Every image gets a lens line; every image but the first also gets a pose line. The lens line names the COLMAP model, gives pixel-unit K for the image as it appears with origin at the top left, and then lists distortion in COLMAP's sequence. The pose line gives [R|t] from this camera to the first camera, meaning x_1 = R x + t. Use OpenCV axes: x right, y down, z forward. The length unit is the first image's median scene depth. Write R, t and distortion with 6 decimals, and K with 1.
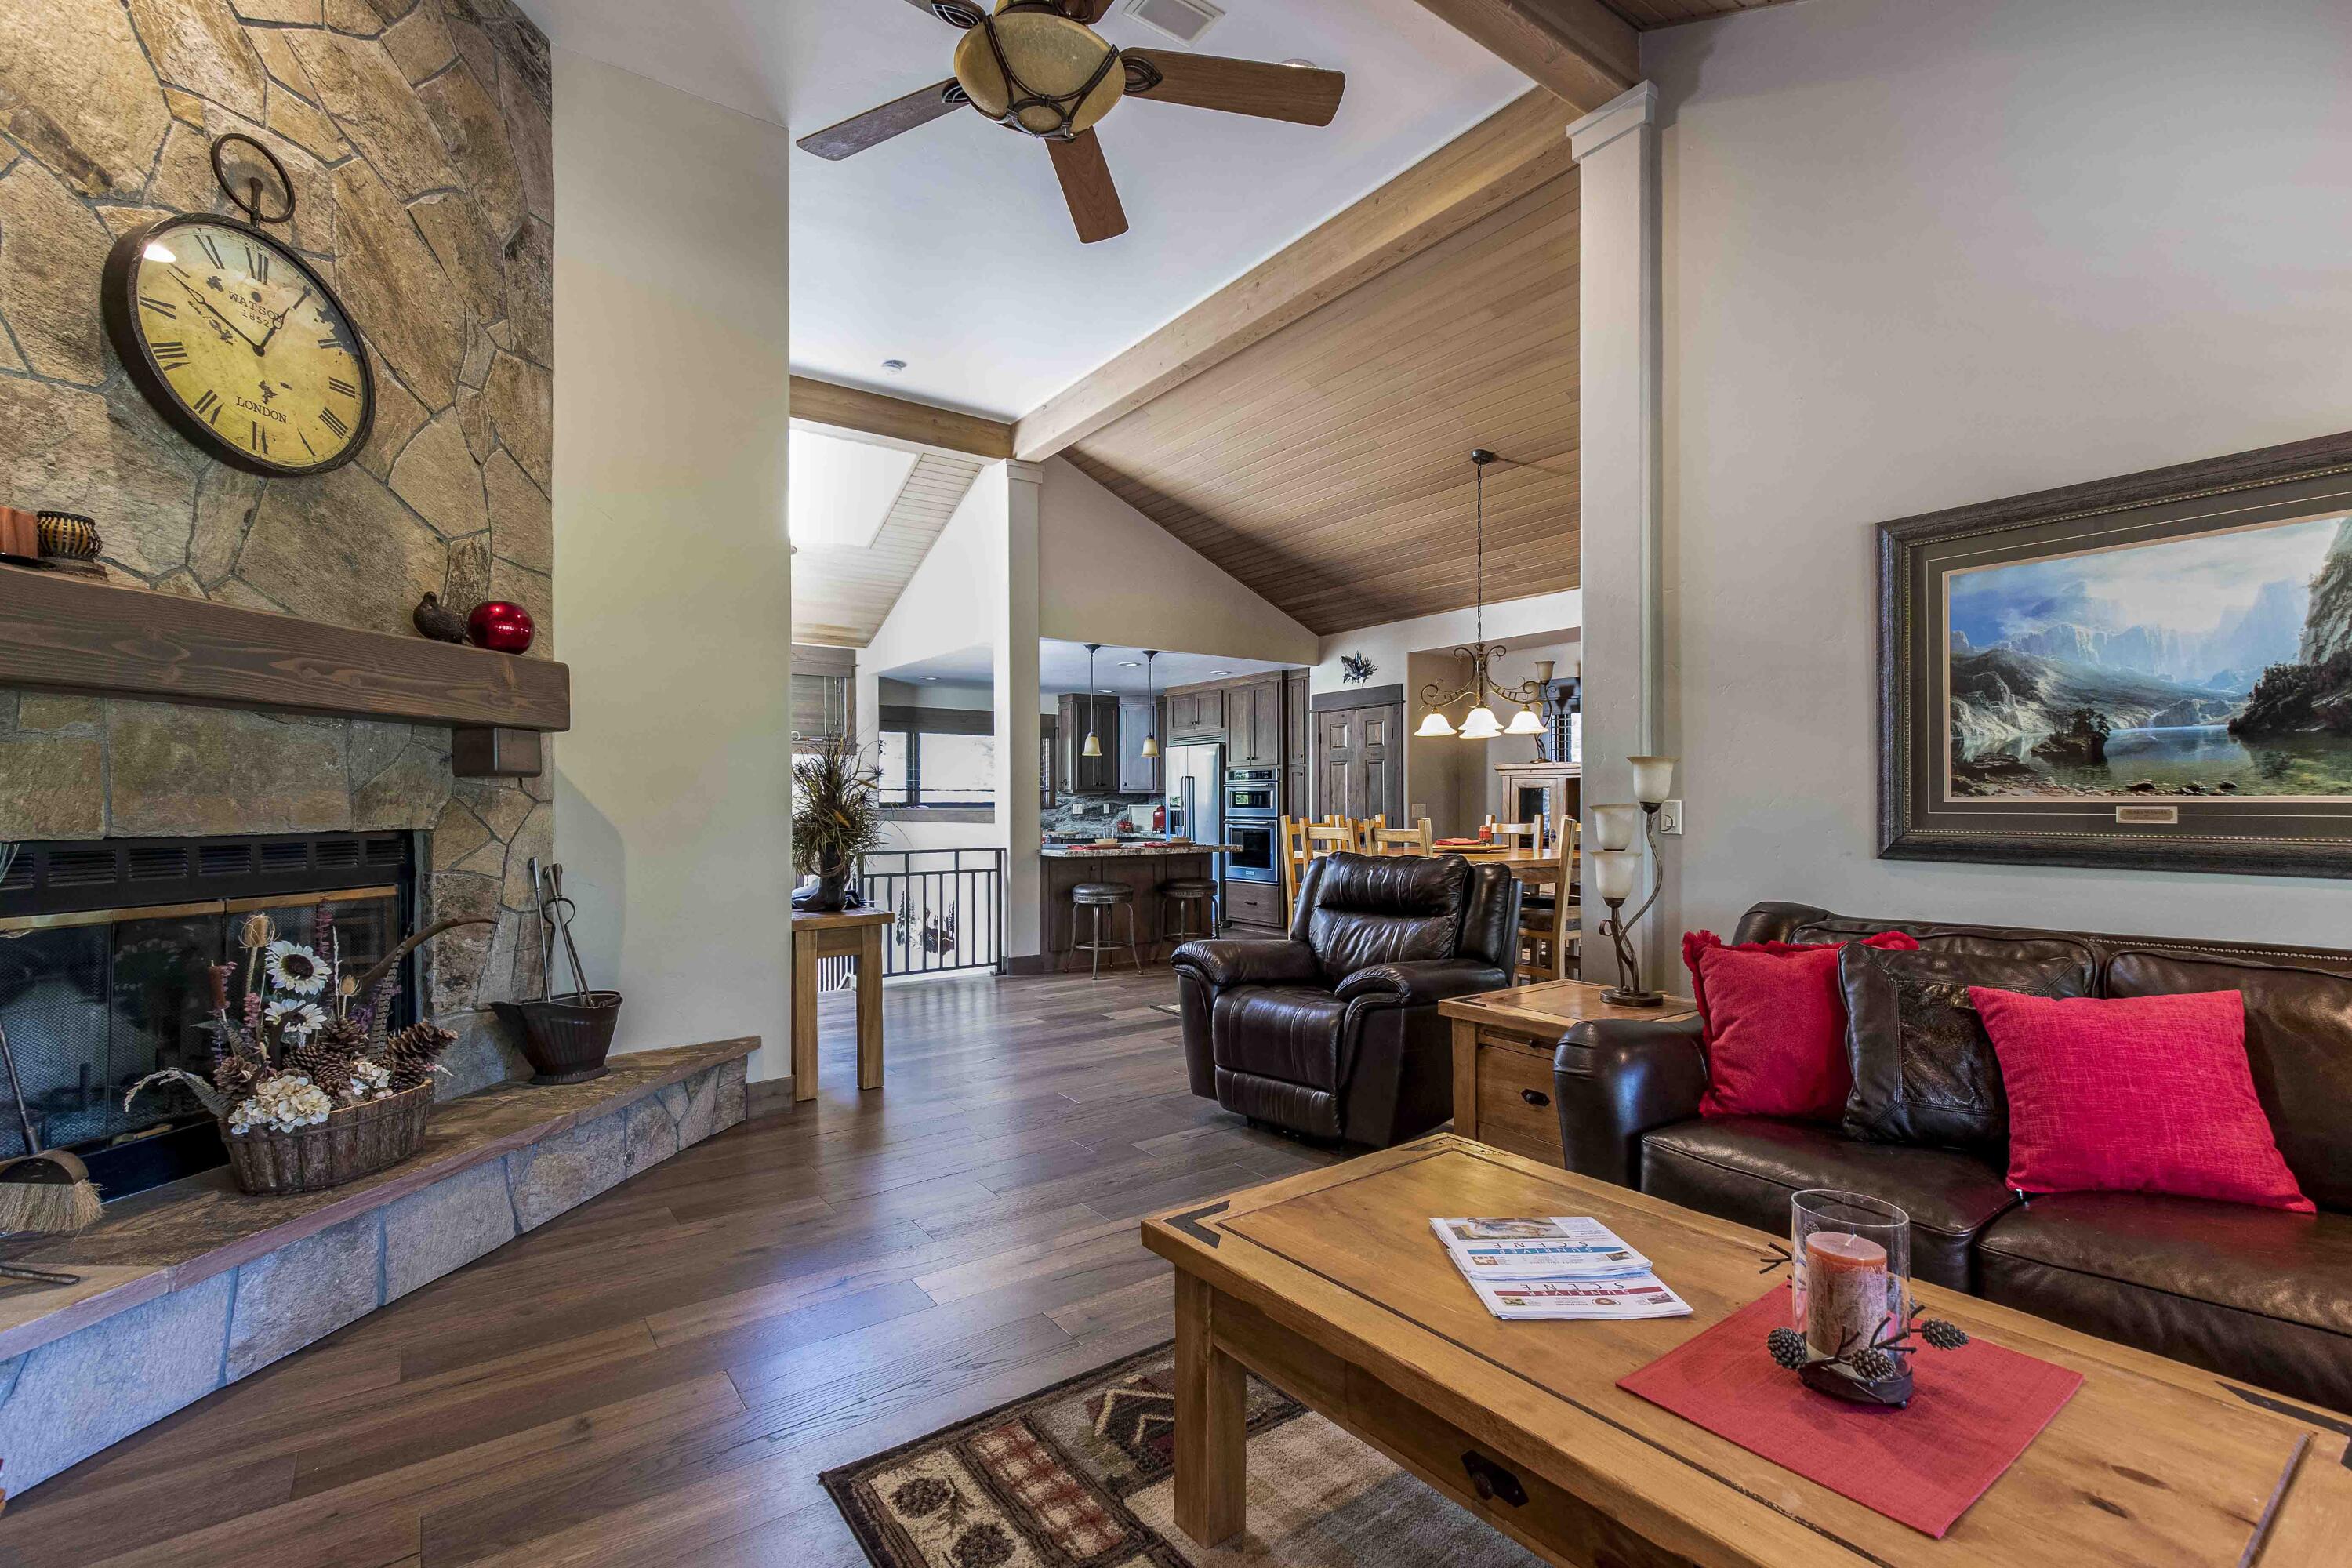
lens RADIAL K [[1050.8, 0, 1179.3], [0, 1050.8, 799.8], [0, 0, 1]] dist [0.000443, 0.004327]
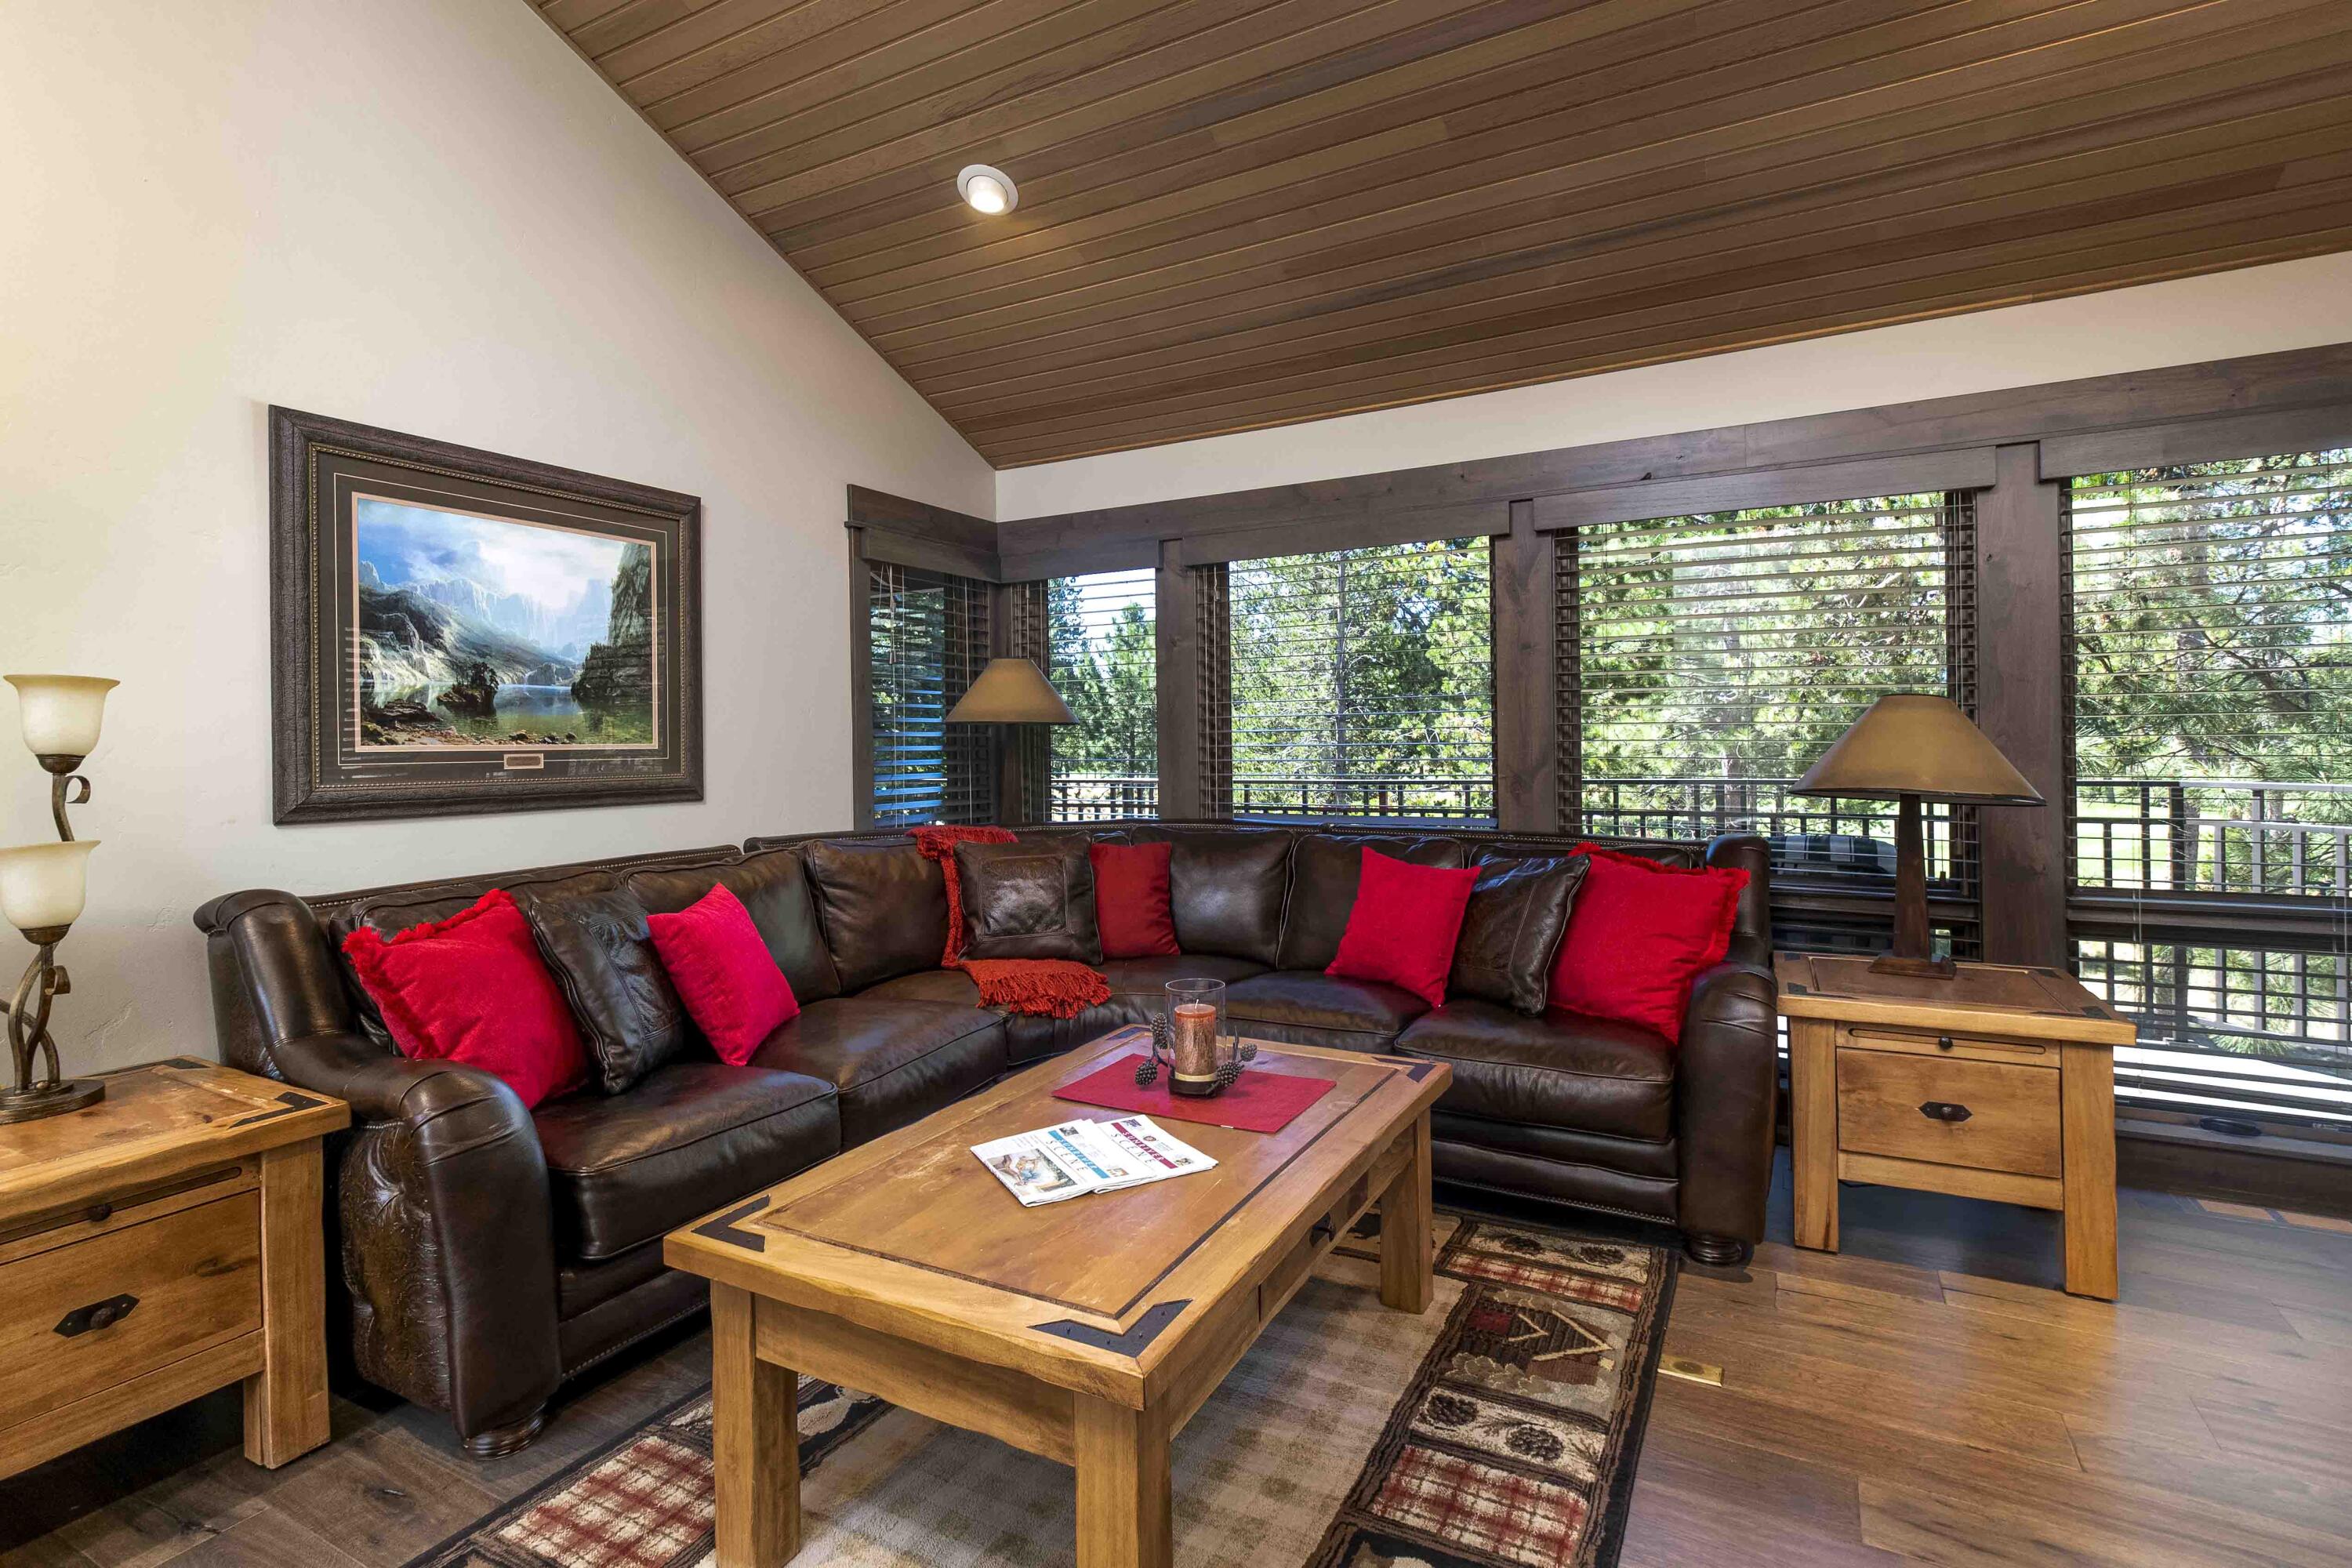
lens RADIAL K [[1106.9, 0, 1179.2], [0, 1106.9, 748.2], [0, 0, 1]] dist [-0.001574, -0.000495]
pose [[-0.421818, 0.001135, 0.906680, -0.431704], [0.010439, 0.999939, 0.003605, 0.002966], [-0.906620, 0.010986, -0.421804, 0.809219]]
